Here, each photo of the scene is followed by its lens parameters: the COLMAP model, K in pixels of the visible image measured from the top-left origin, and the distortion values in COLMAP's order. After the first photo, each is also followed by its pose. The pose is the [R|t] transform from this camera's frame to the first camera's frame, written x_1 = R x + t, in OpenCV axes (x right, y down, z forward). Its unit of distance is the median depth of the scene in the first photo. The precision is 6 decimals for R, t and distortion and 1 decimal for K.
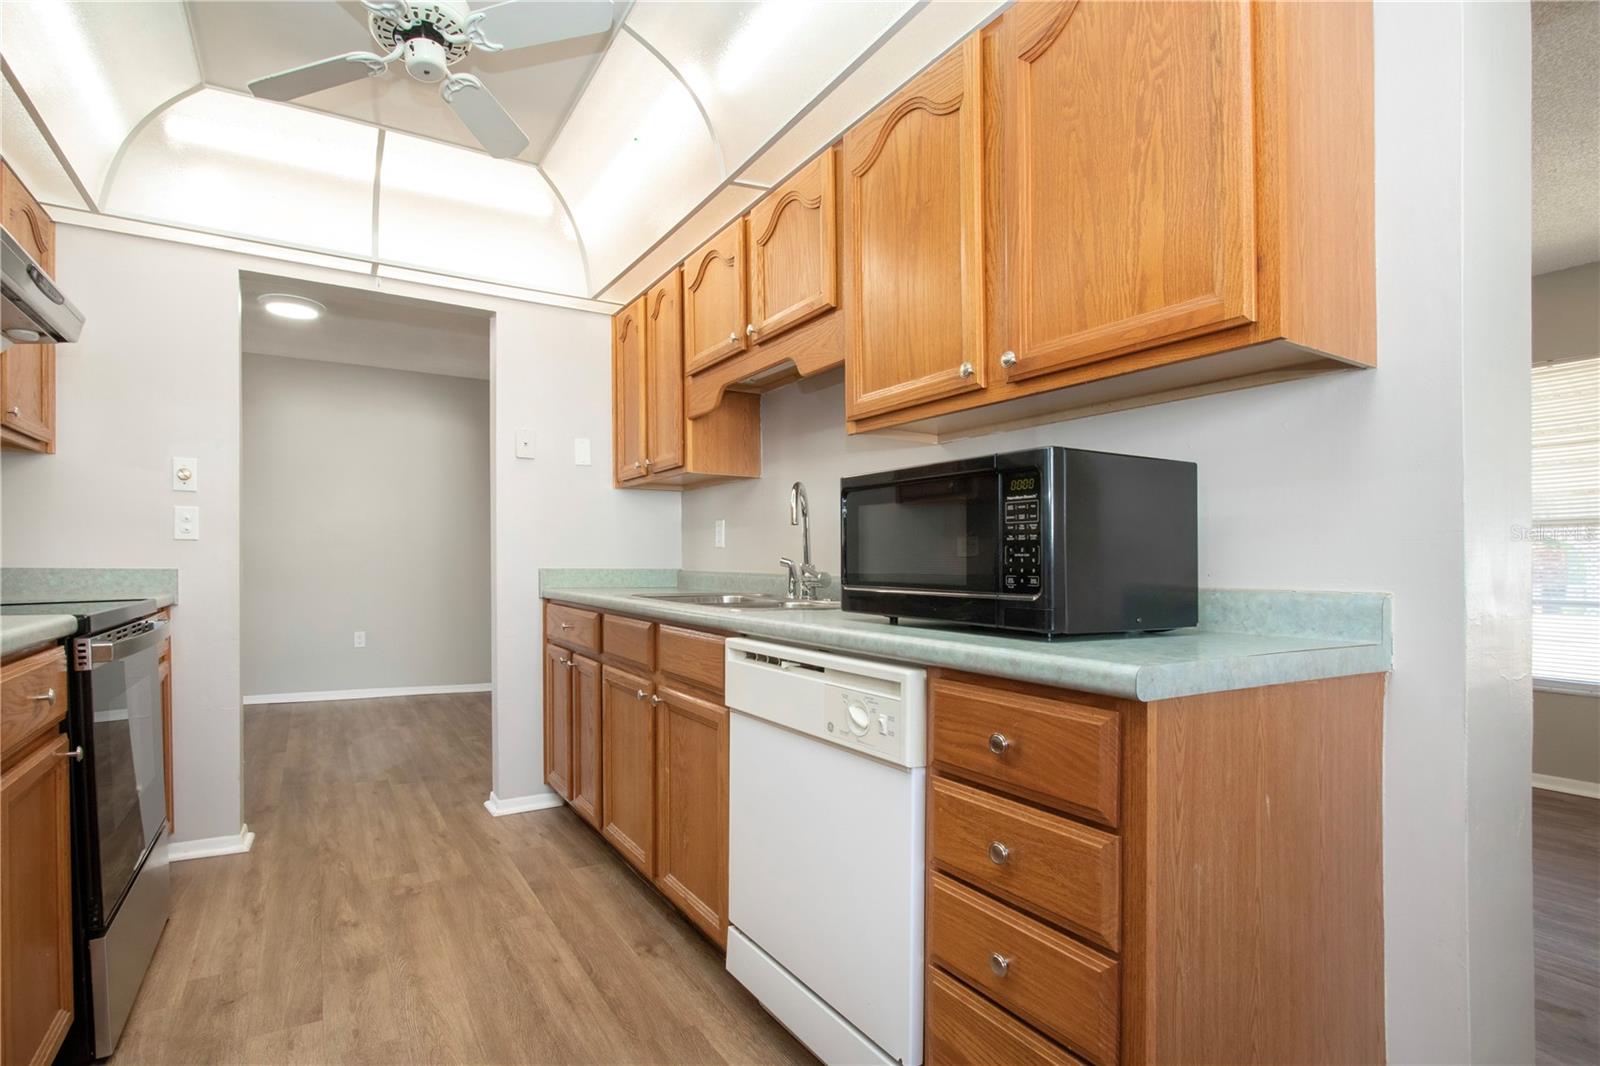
lens RADIAL K [[797.3, 0, 768.9], [0, 797.3, 585.5], [0, 0, 1]] dist [-0.000124, 0.000965]
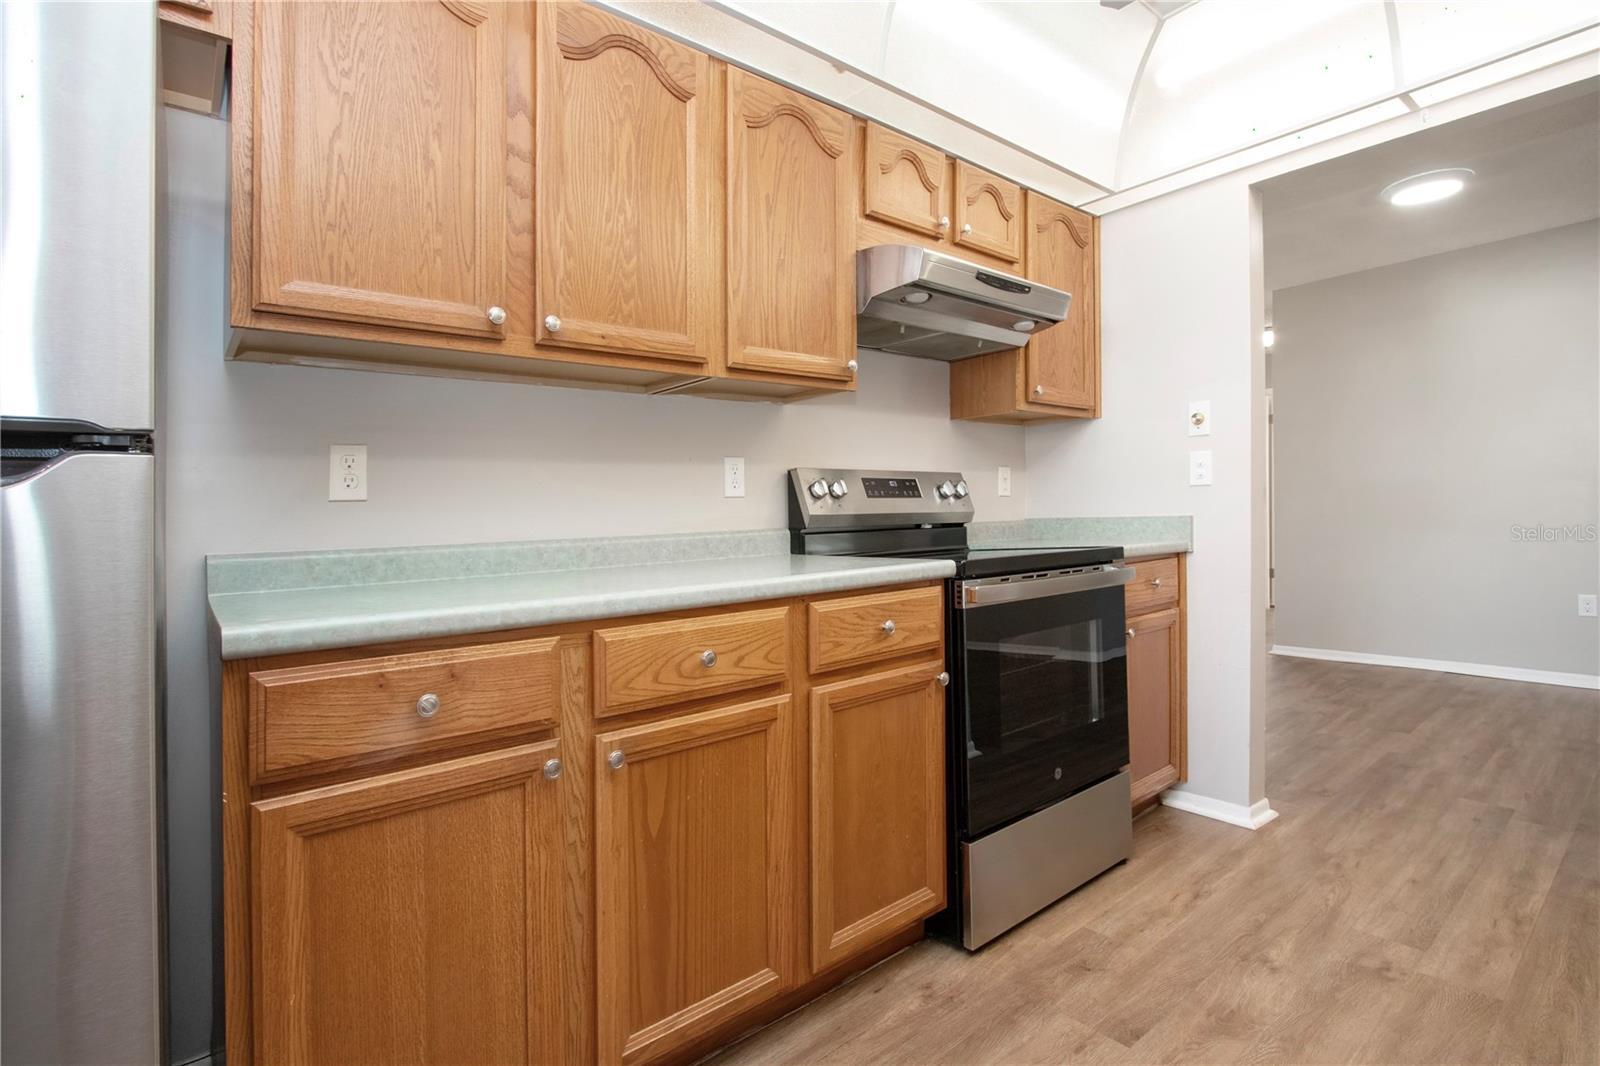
lens RADIAL K [[797.3, 0, 801.4], [0, 797.3, 522.8], [0, 0, 1]] dist [-0.000124, 0.000965]
pose [[0.146610, -0.008576, -0.989157, 0.171039], [0.004927, 0.999956, -0.007939, -0.006685], [0.989182, -0.003710, 0.146646, 0.390225]]
